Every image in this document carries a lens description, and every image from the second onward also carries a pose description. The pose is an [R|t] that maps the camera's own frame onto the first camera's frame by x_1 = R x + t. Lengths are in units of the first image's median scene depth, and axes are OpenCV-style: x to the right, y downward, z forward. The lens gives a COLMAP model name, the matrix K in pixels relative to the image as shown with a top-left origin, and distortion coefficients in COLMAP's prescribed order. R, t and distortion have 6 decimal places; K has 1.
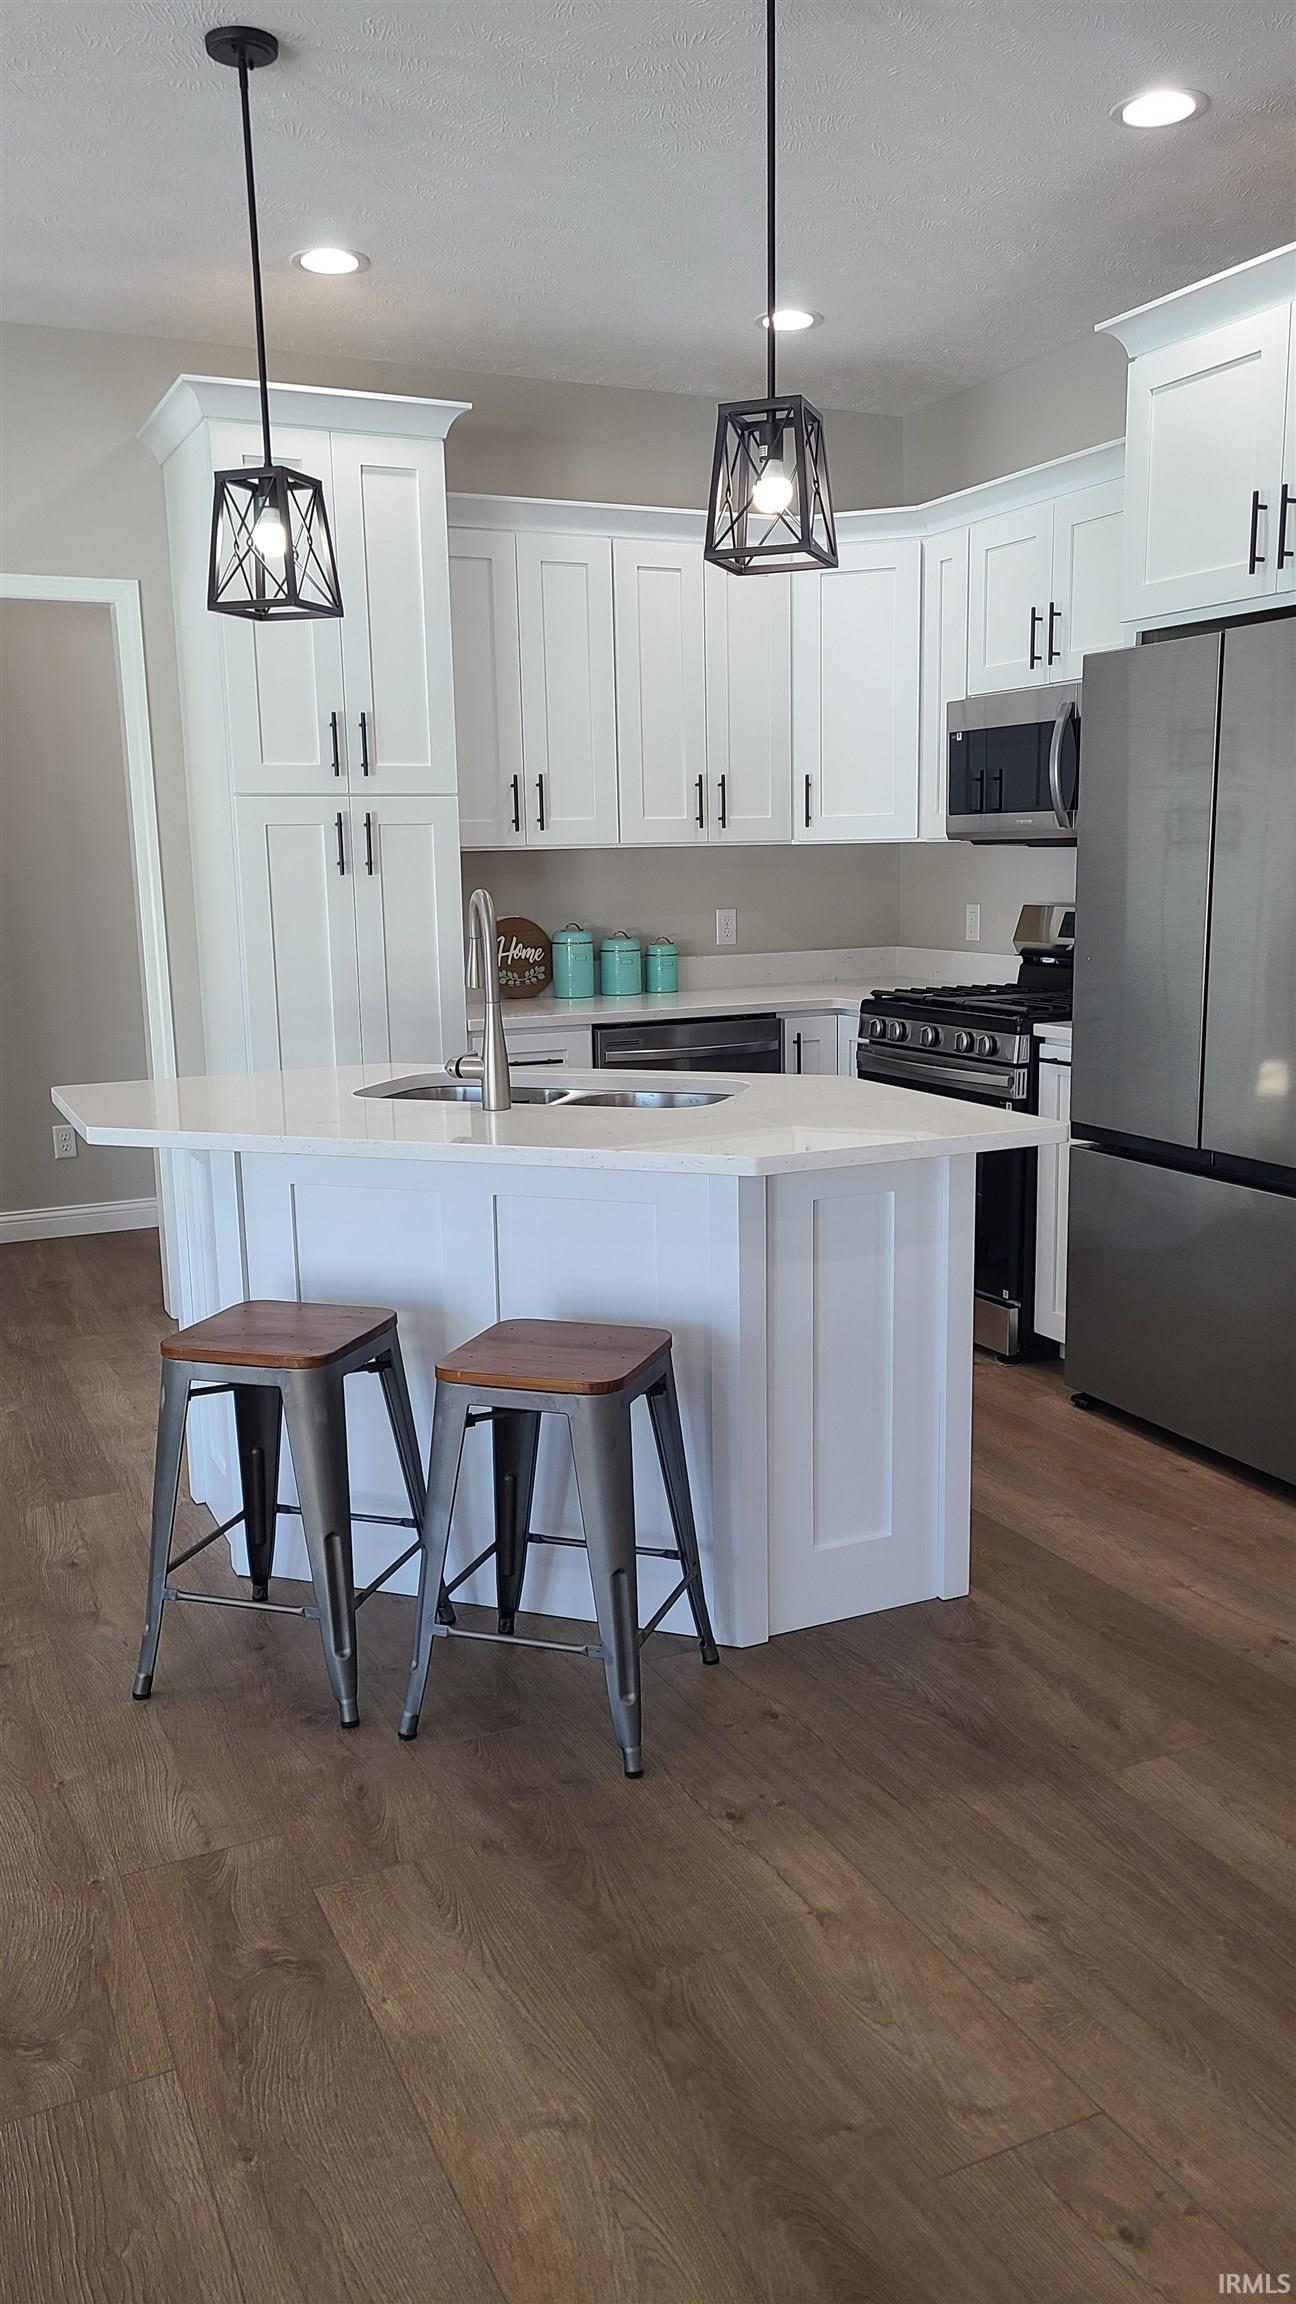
lens RADIAL K [[1738.4, 0, 654.0], [0, 1738.4, 1171.6], [0, 0, 1]] dist [0.048736, -0.003826]
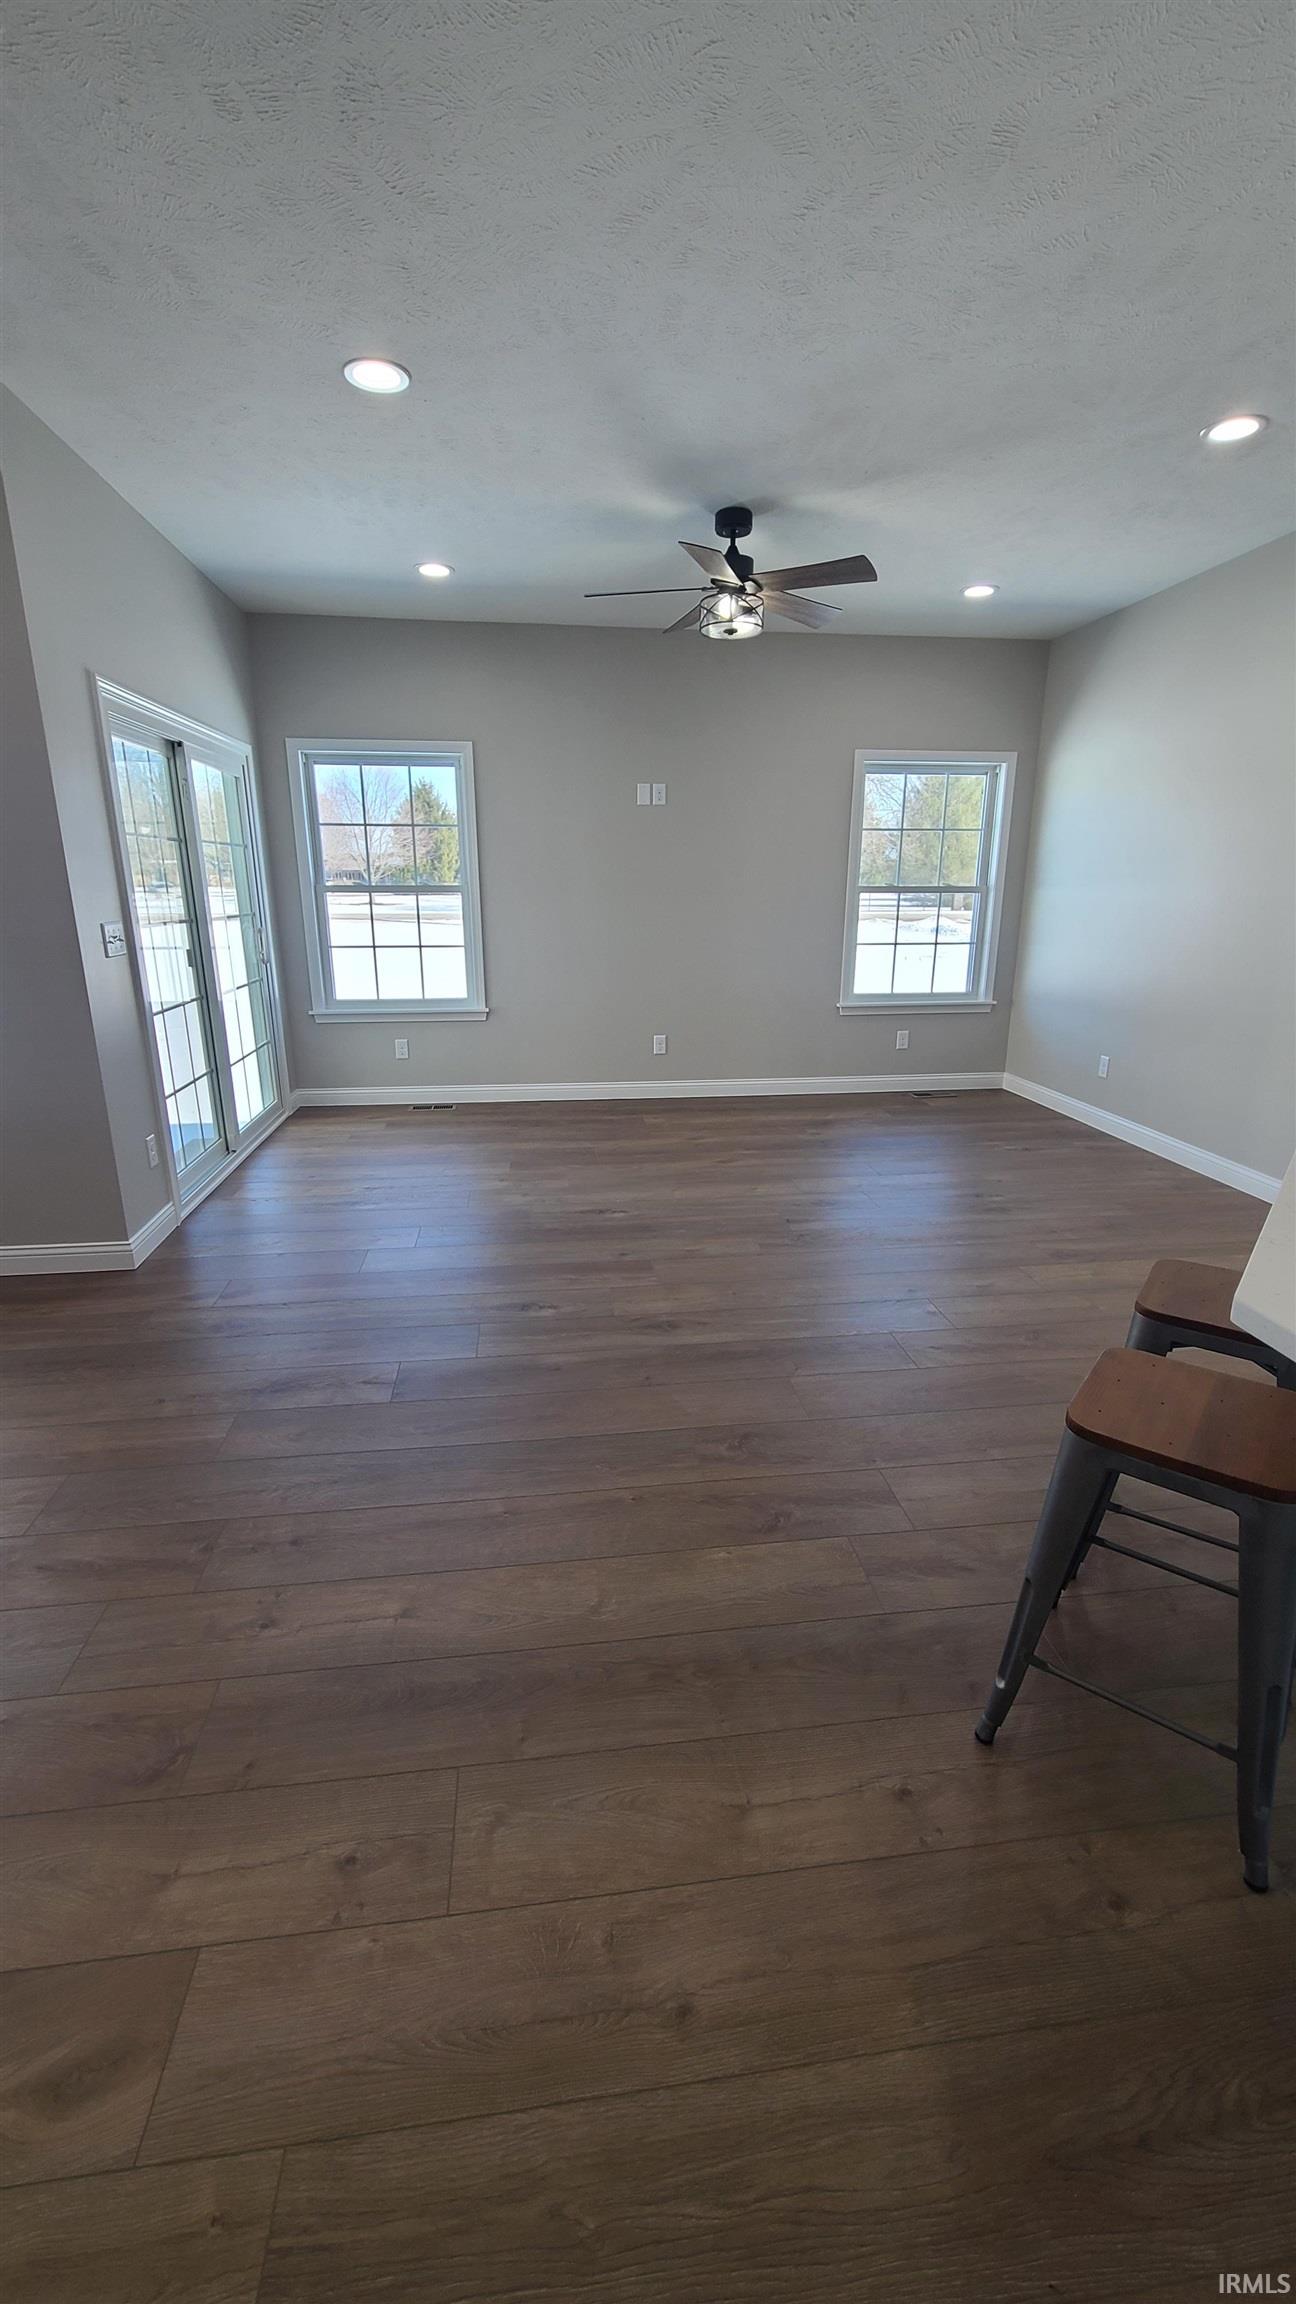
lens RADIAL K [[934.8, 0, 646.9], [0, 934.8, 1153.0], [0, 0, 1]] dist [0.002380, -0.002106]
pose [[-0.314517, 0.280230, -0.906946, 0.278637], [-0.172547, 0.922638, 0.344915, -0.091870], [0.933438, 0.264972, -0.241833, 0.486159]]
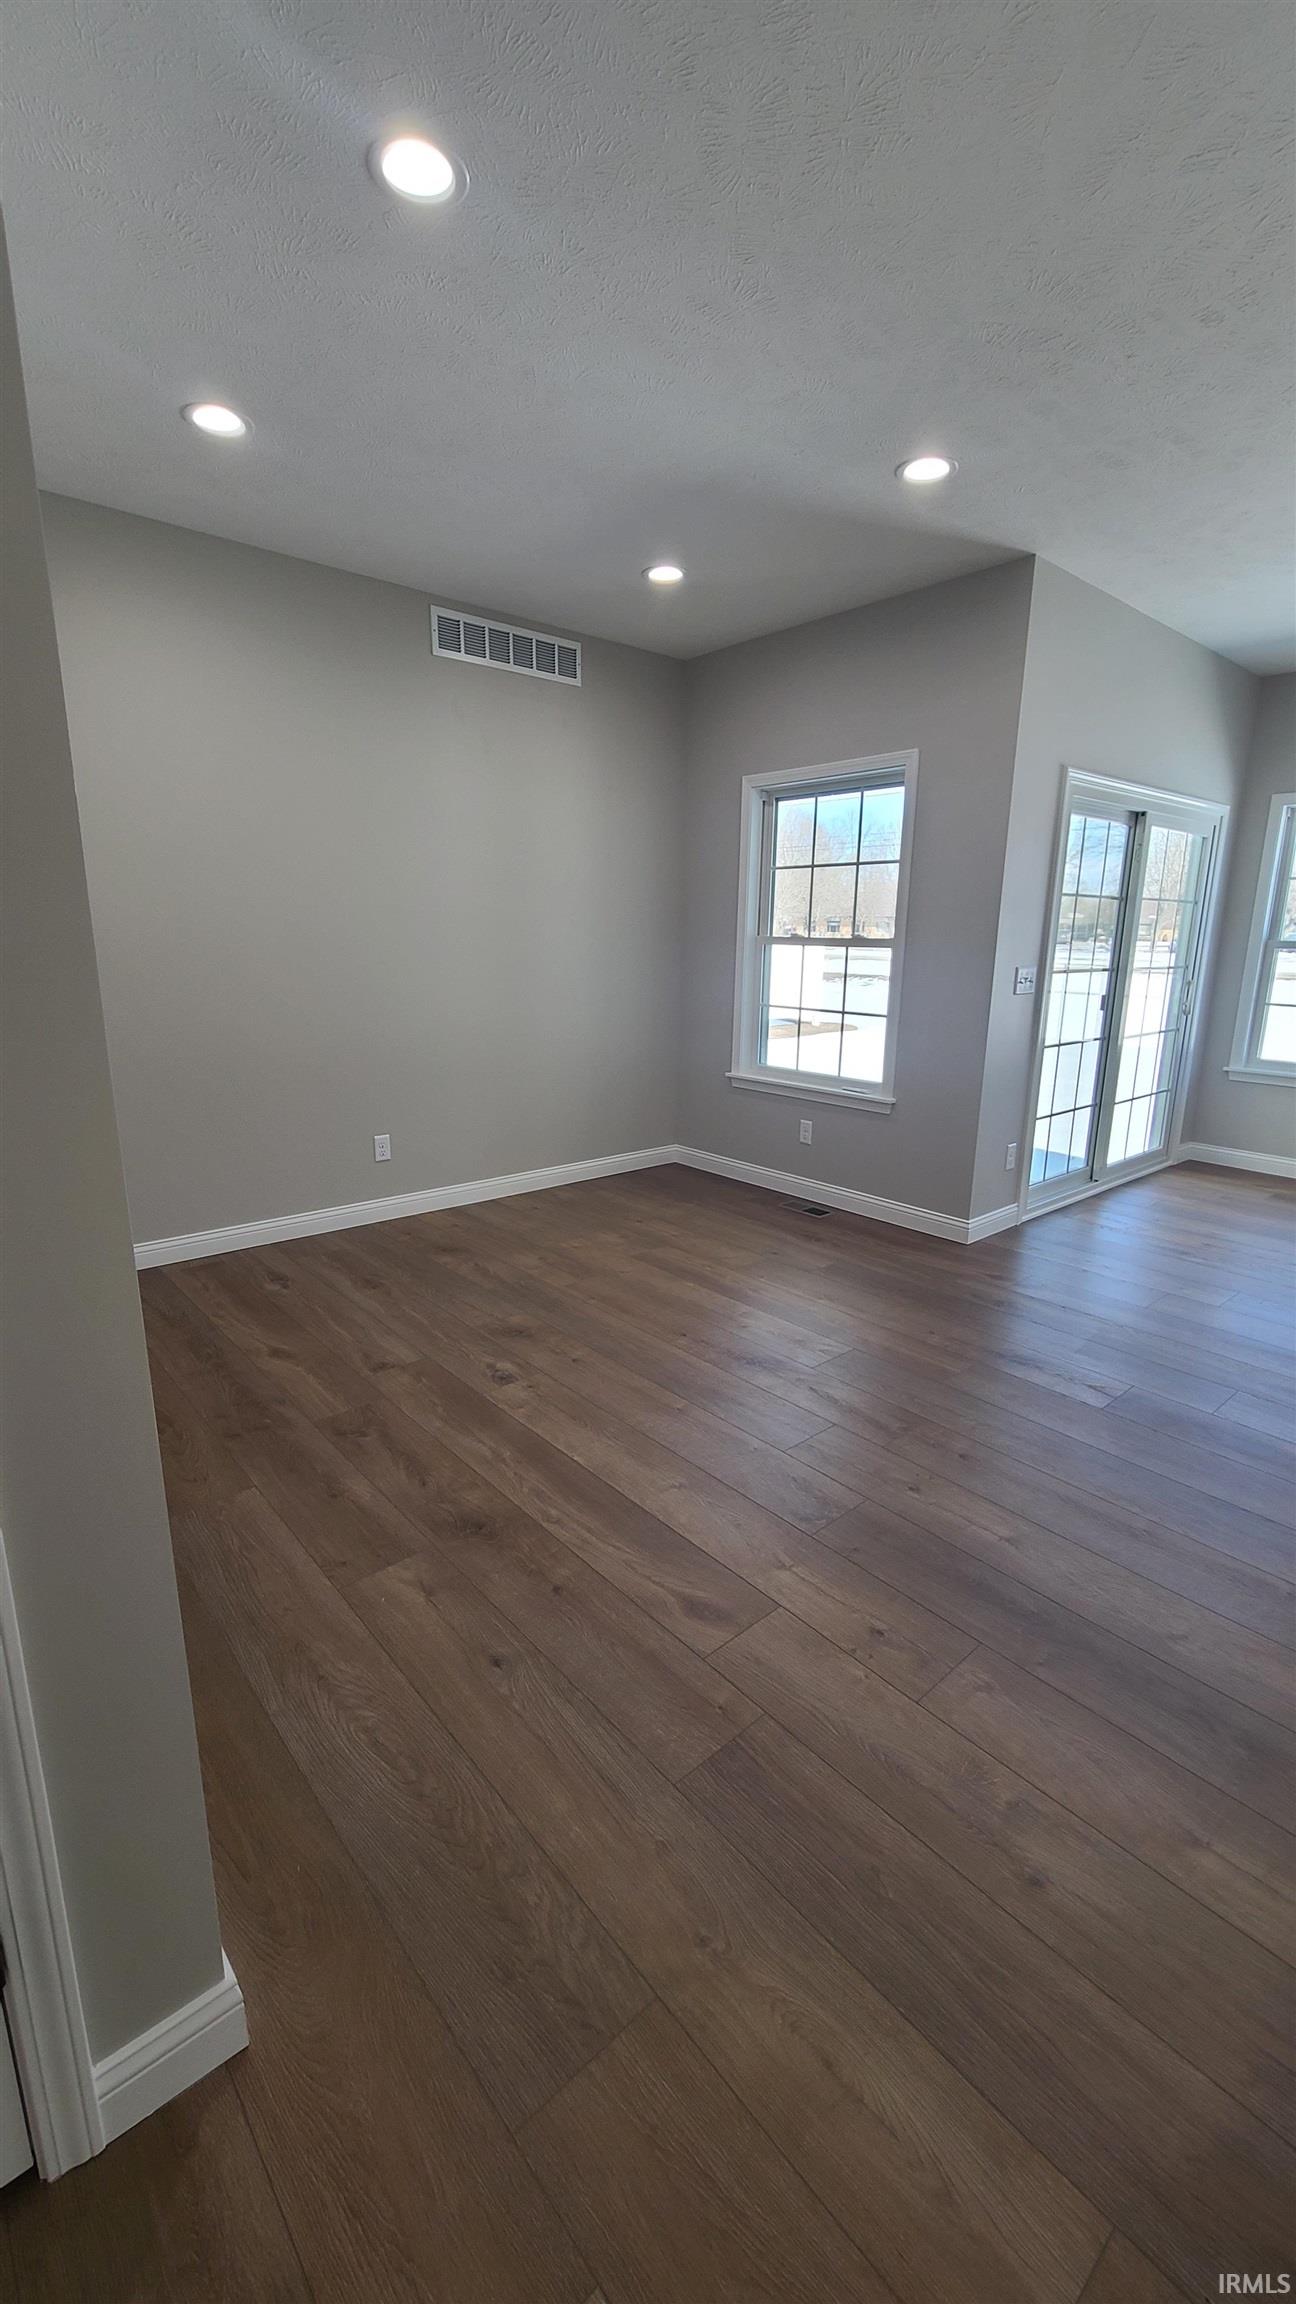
lens RADIAL K [[934.8, 0, 646.9], [0, 934.8, 1153.0], [0, 0, 1]] dist [0.002380, -0.002106]
pose [[-0.963205, 0.066626, -0.260378, 0.292823], [-0.047398, 0.911495, 0.408571, -0.120191], [0.264555, 0.405879, -0.874799, 0.631143]]
